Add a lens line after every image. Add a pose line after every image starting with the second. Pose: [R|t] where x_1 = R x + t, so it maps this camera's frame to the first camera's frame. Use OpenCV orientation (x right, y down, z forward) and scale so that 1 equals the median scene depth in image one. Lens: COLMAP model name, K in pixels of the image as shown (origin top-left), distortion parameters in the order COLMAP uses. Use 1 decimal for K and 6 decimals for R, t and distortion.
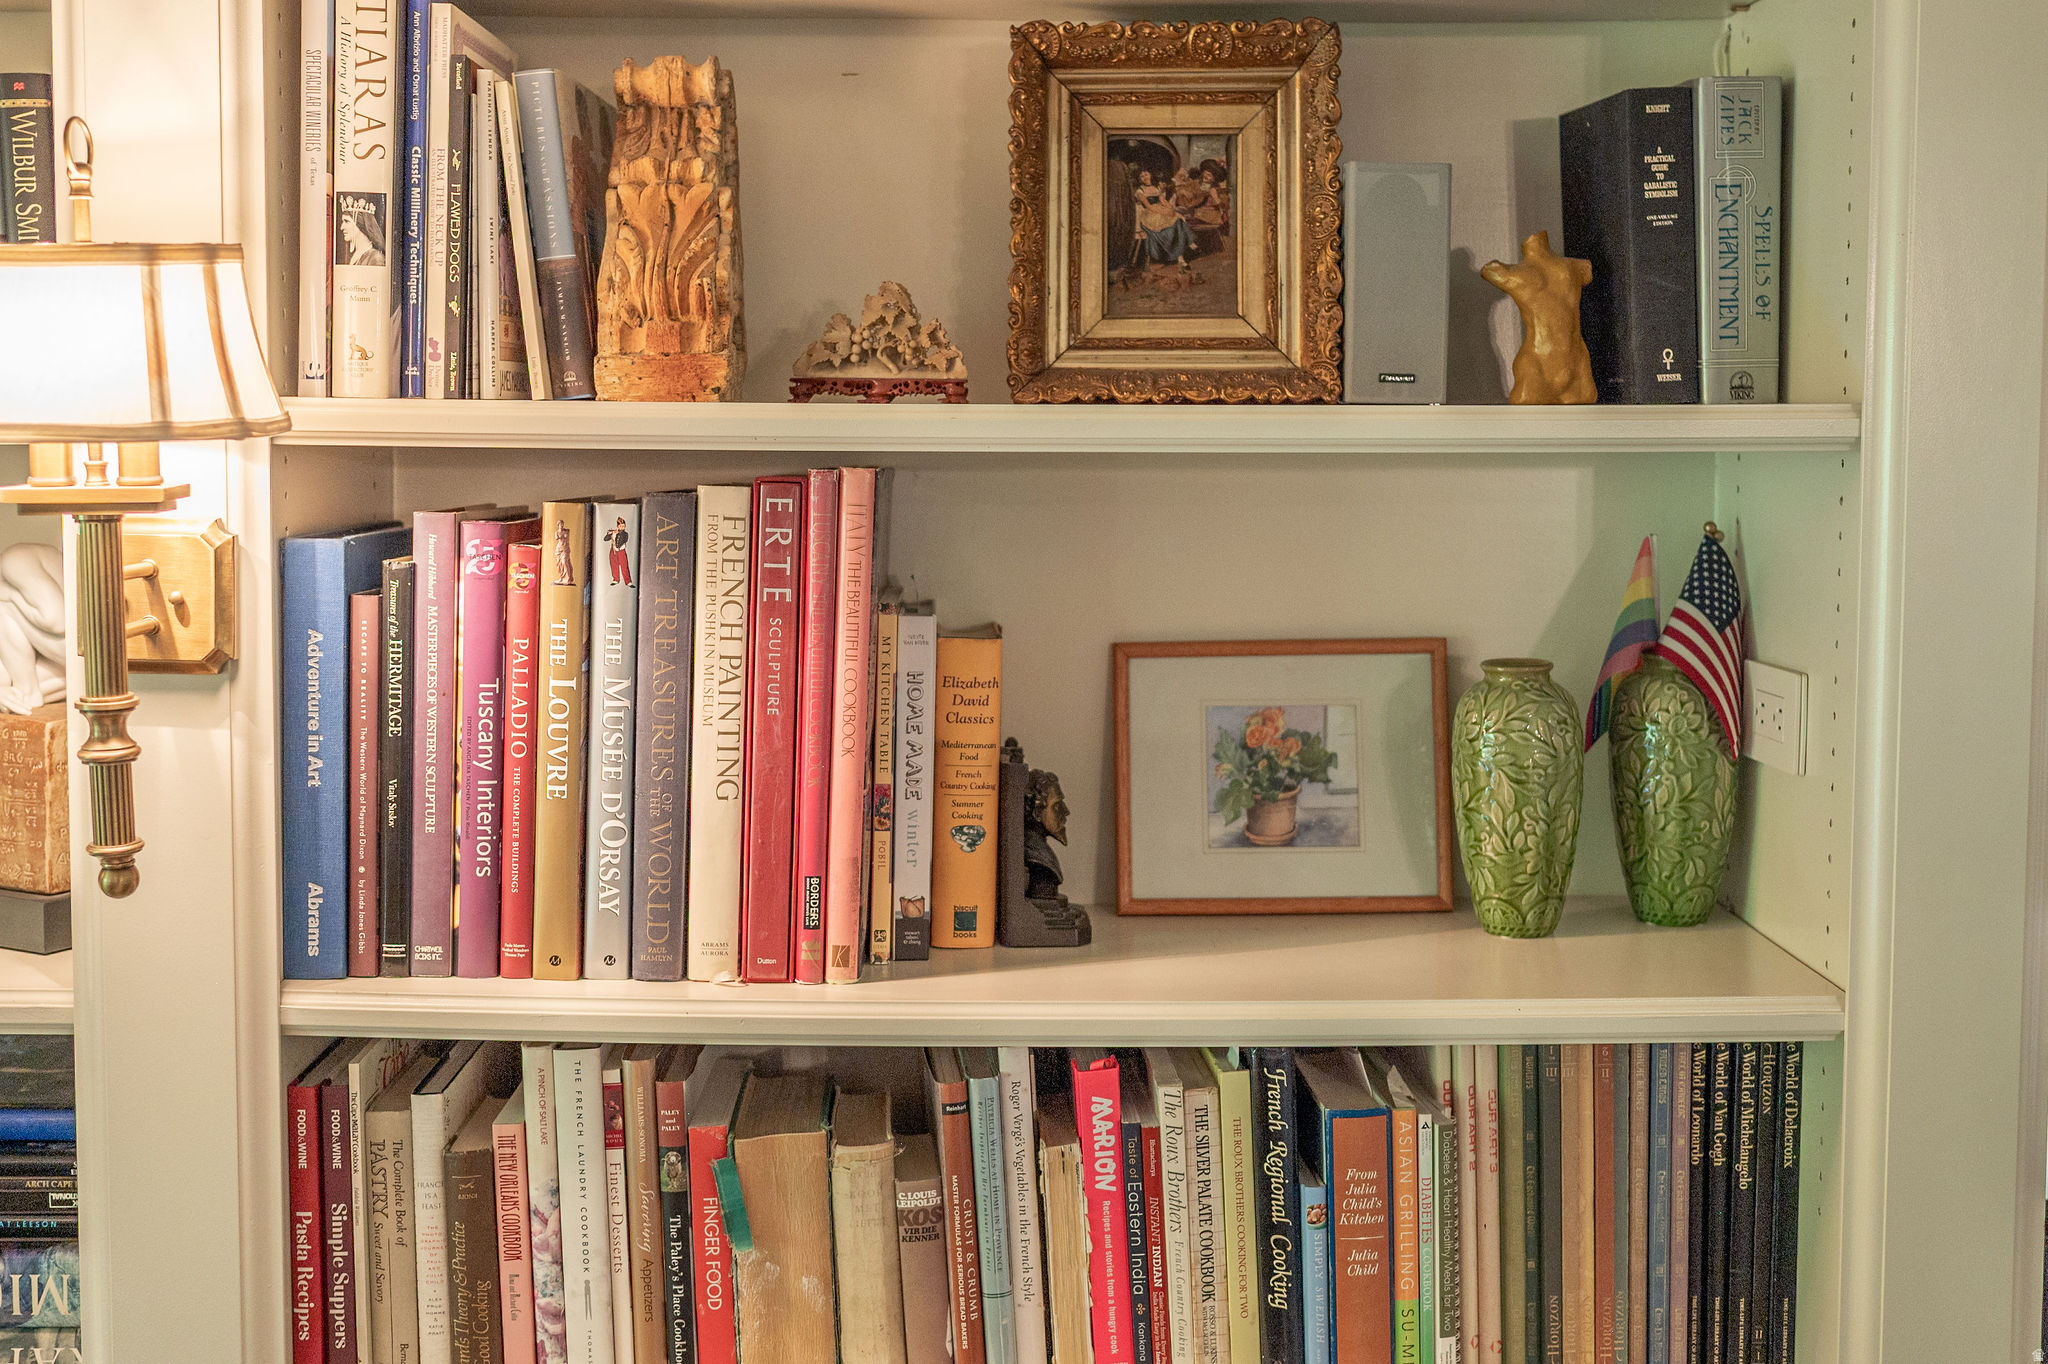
lens RADIAL K [[2337.0, 0, 998.3], [0, 2337.0, 549.9], [0, 0, 1]] dist [-0.019504, 0.000000]
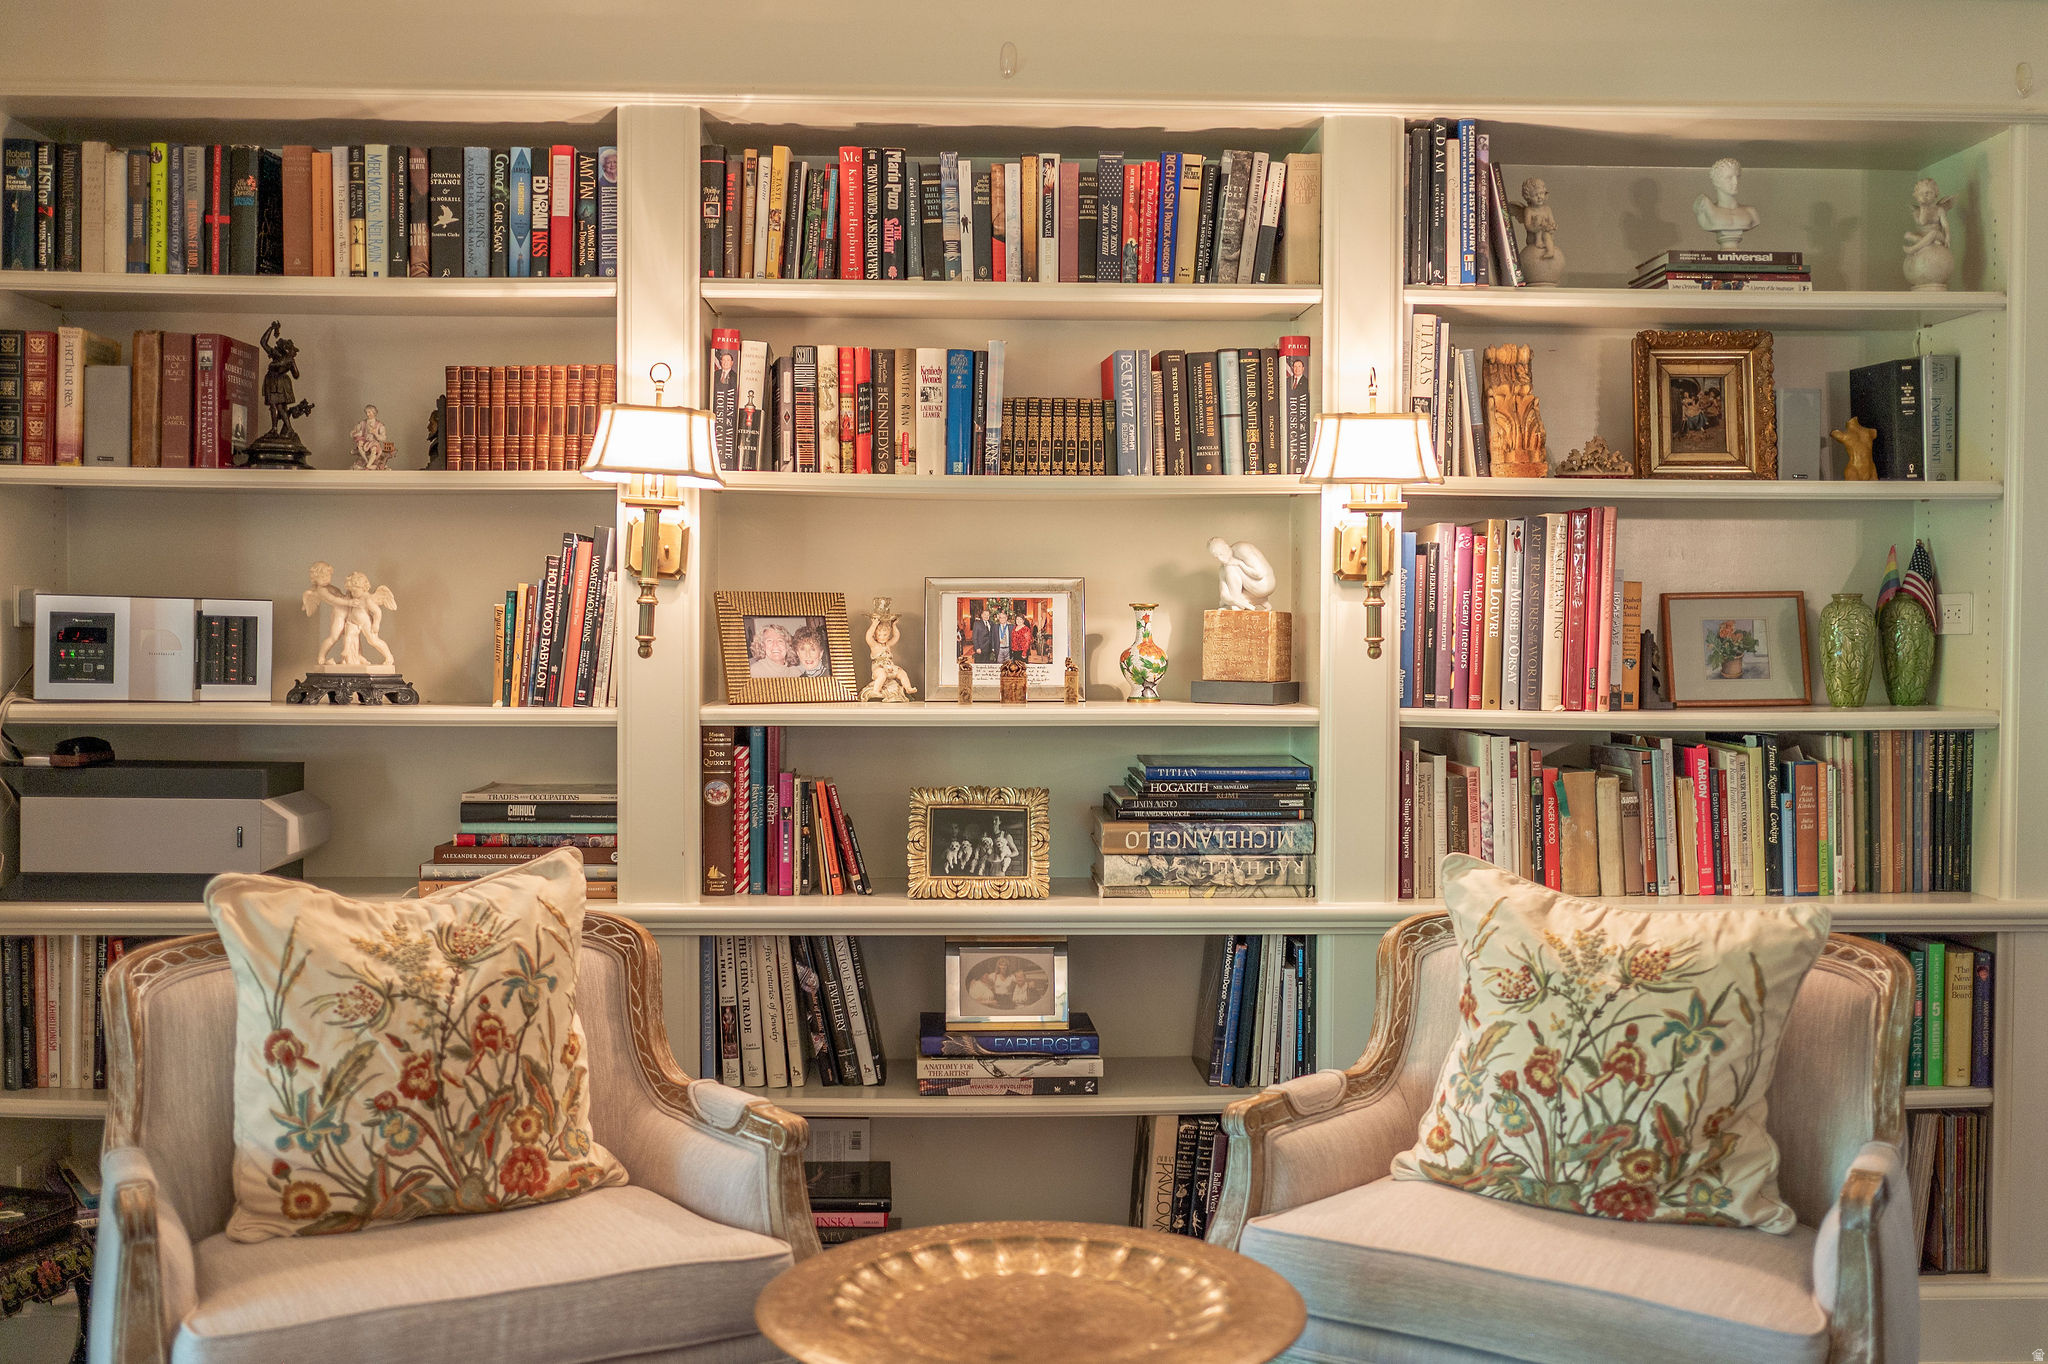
lens RADIAL K [[2022.5, 0, 1030.8], [0, 2022.5, 665.8], [0, 0, 1]] dist [-0.005038, 0.000000]
pose [[0.999119, 0.000871, 0.041957, -0.753056], [0.000614, 0.999374, -0.035359, 0.207453], [-0.041961, 0.035353, 0.998494, -1.118713]]
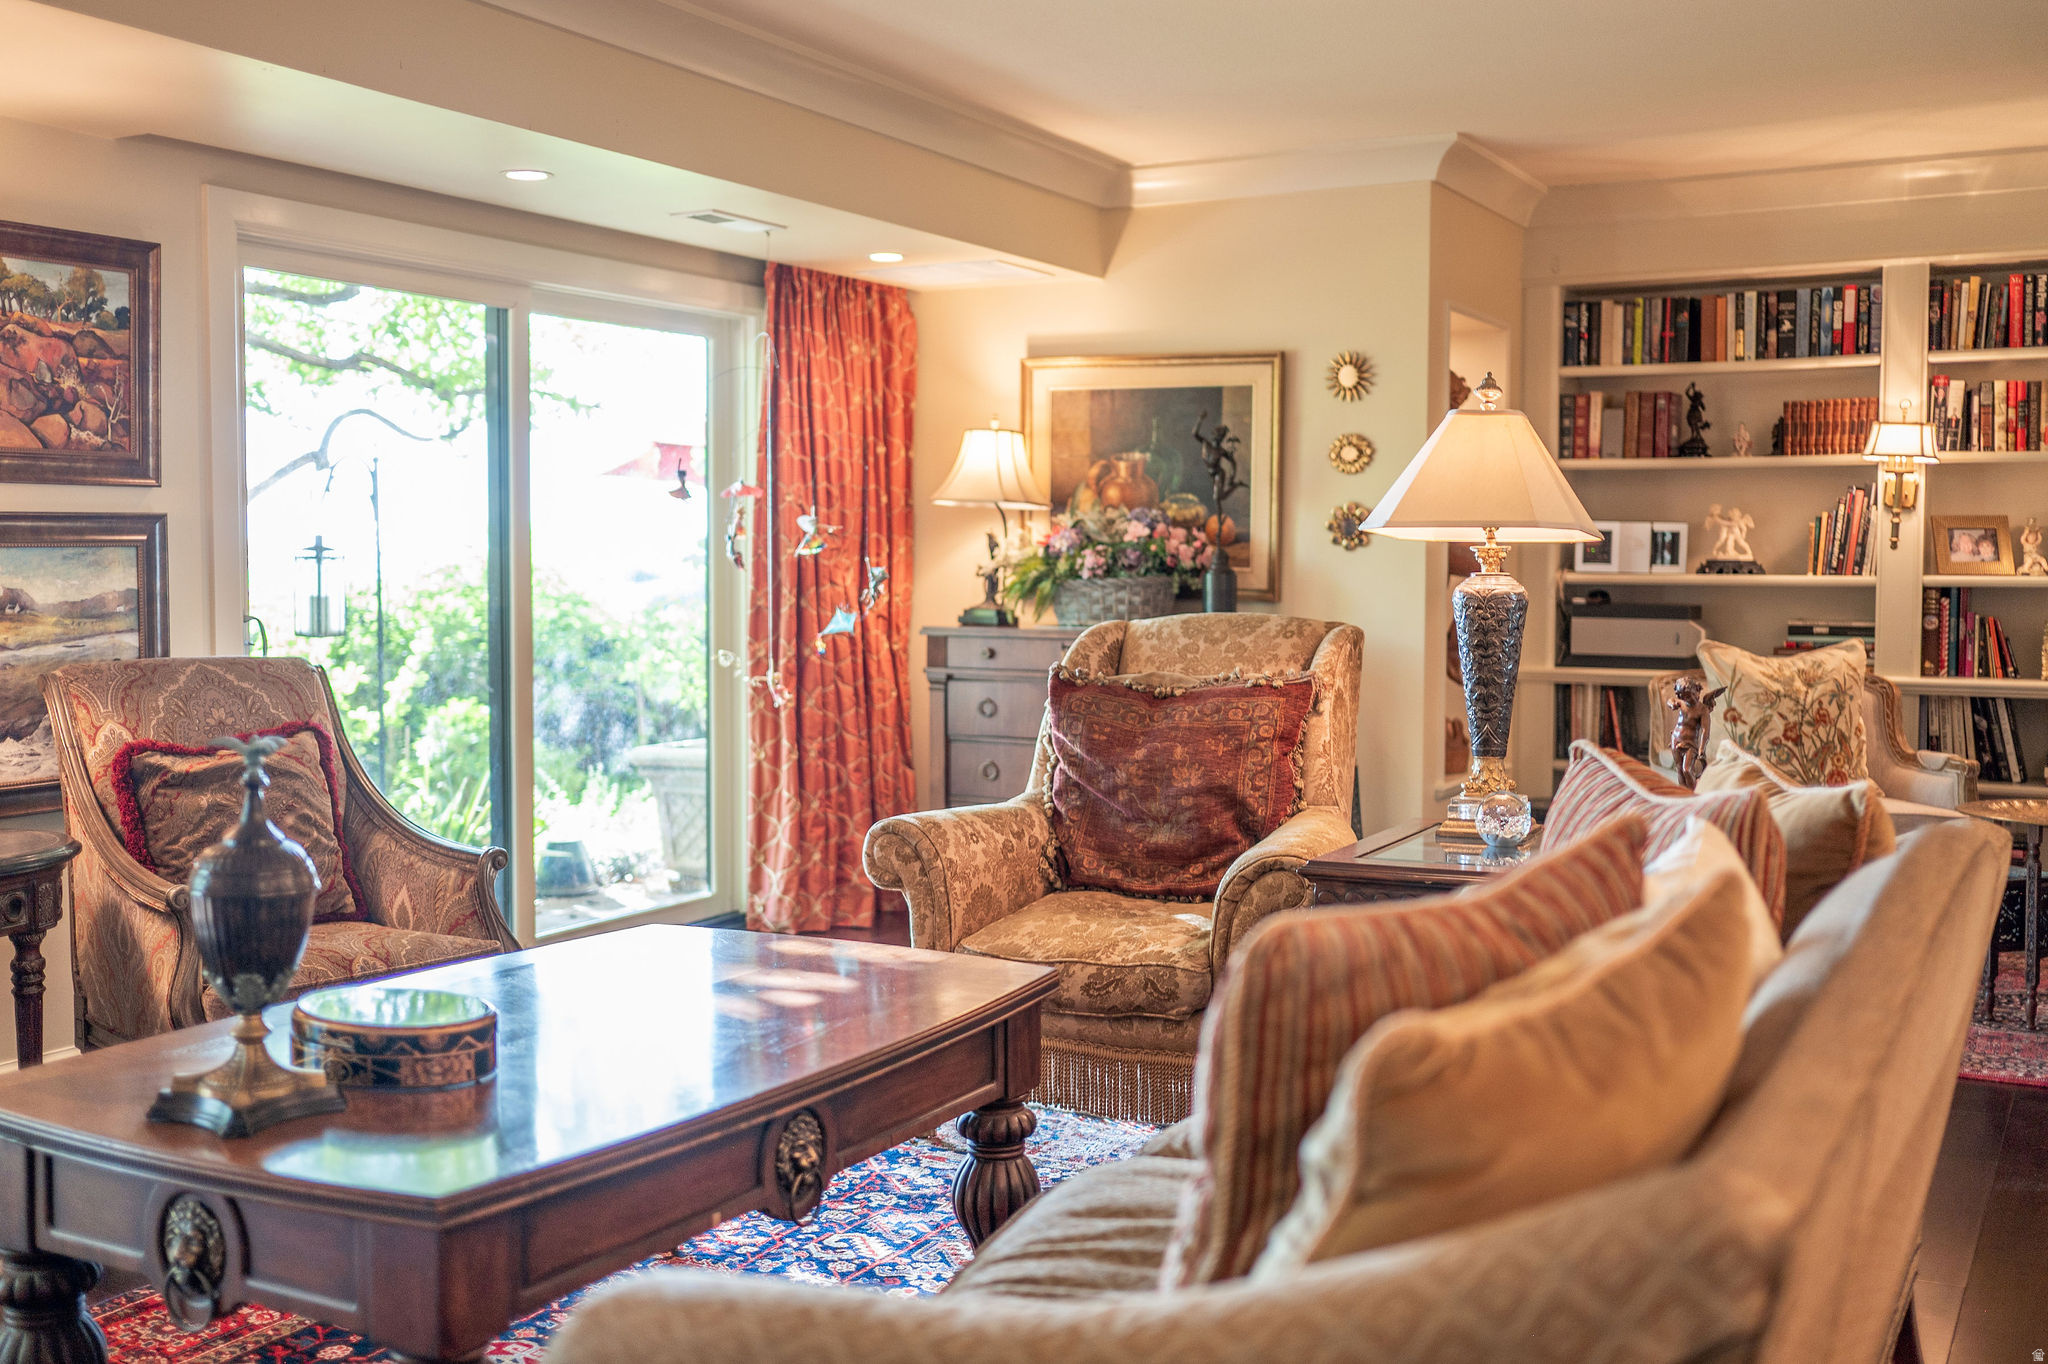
lens RADIAL K [[2022.5, 0, 1005.3], [0, 2022.5, 658.6], [0, 0, 1]] dist [-0.005038, 0.000000]
pose [[0.867495, 0.023589, -0.496886, -0.592915], [-0.024903, 0.999682, 0.003981, 0.366121], [0.496822, 0.008920, 0.867806, -3.355594]]
